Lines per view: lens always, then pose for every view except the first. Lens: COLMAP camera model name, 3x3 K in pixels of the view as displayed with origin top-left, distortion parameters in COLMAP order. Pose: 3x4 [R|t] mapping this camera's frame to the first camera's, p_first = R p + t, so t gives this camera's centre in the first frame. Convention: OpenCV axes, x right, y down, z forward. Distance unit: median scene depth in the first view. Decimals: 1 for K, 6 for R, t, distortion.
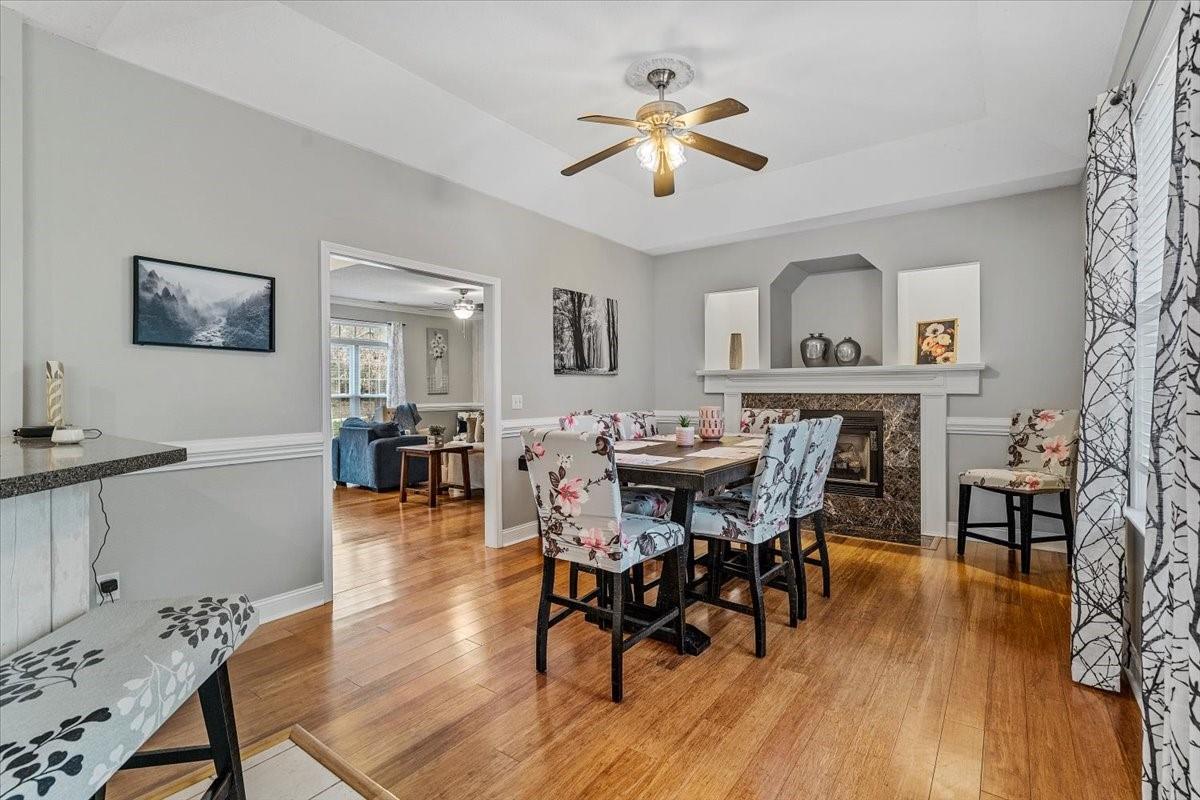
lens RADIAL K [[548.6, 0, 604.3], [0, 548.6, 392.8], [0, 0, 1]] dist [-0.001350, 0.002713]
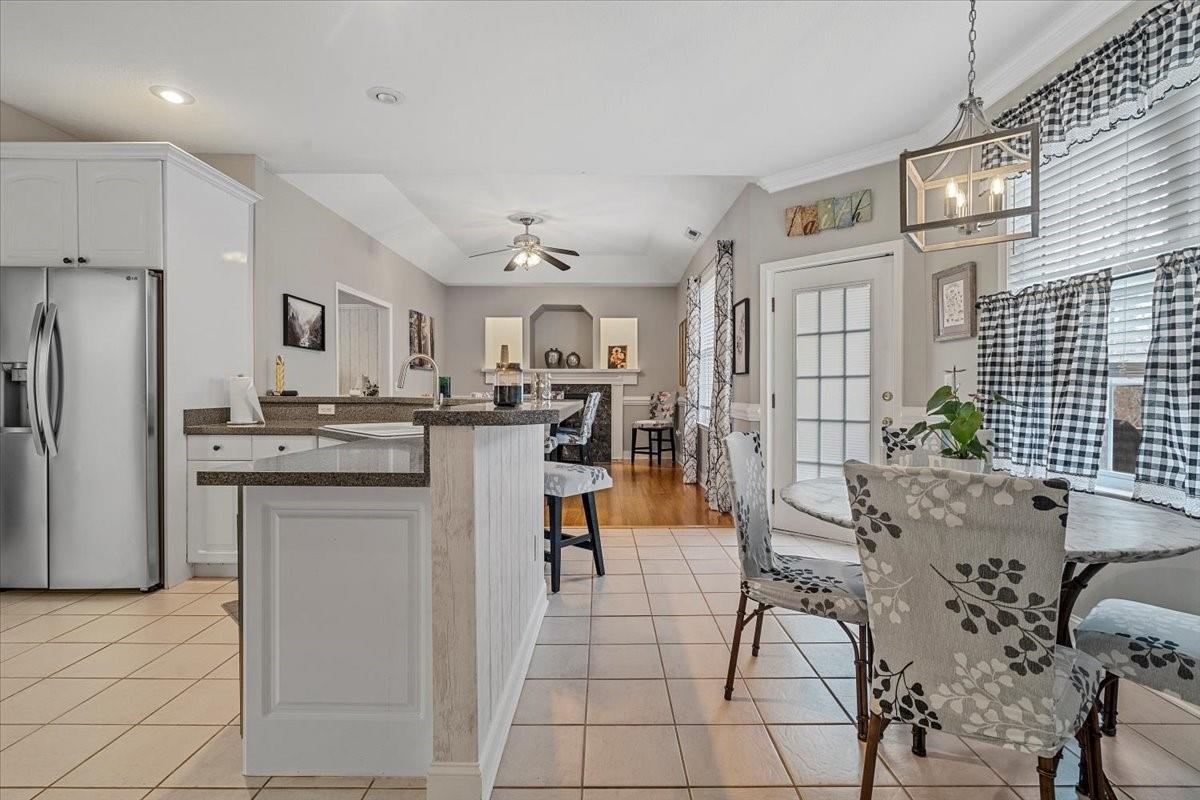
lens RADIAL K [[560.1, 0, 592.0], [0, 560.1, 394.7], [0, 0, 1]] dist [0.007971, 0.000594]
pose [[0.817063, 0.000266, 0.576549, -0.616335], [-0.003703, 0.999982, 0.004786, 0.029956], [-0.576537, -0.006045, 0.817049, -0.558559]]
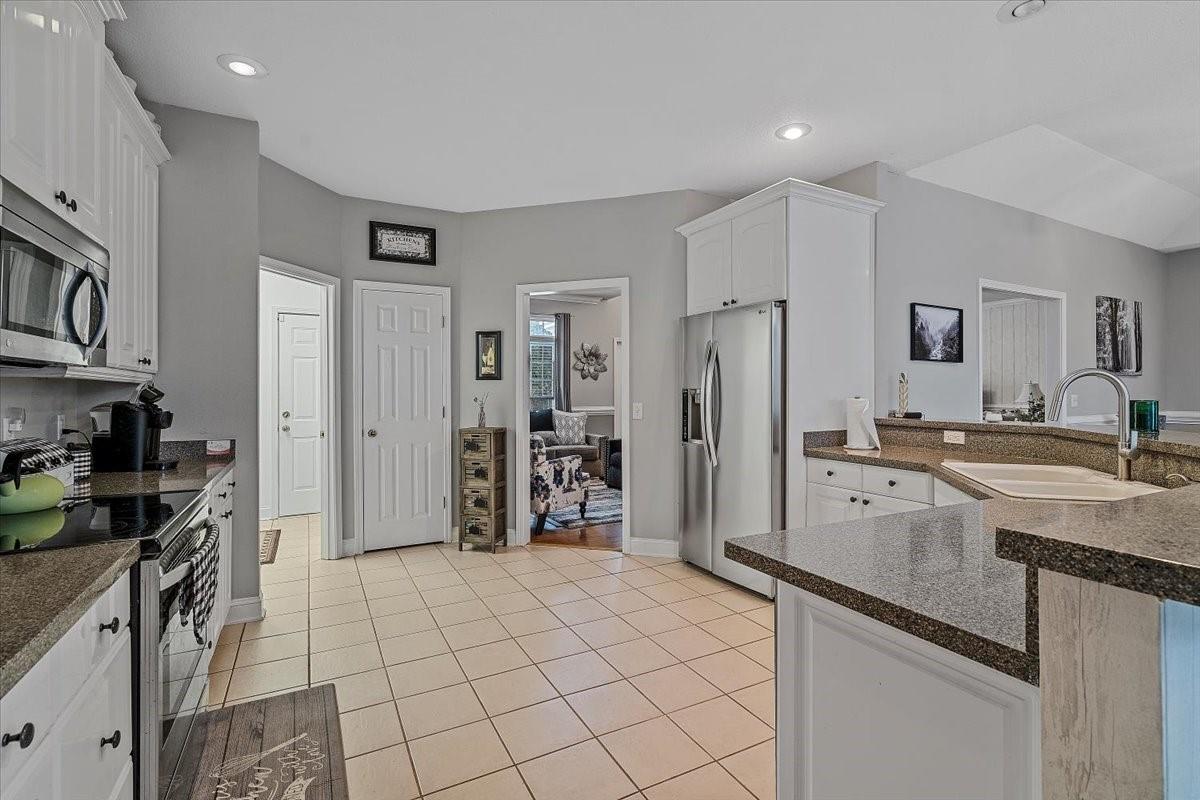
lens RADIAL K [[548.6, 0, 612.7], [0, 548.6, 390.4], [0, 0, 1]] dist [-0.001350, 0.002713]
pose [[0.905069, 0.002838, -0.425256, -0.547119], [-0.004268, 0.999988, -0.002411, 0.002016], [0.425244, 0.003997, 0.905070, -0.427189]]
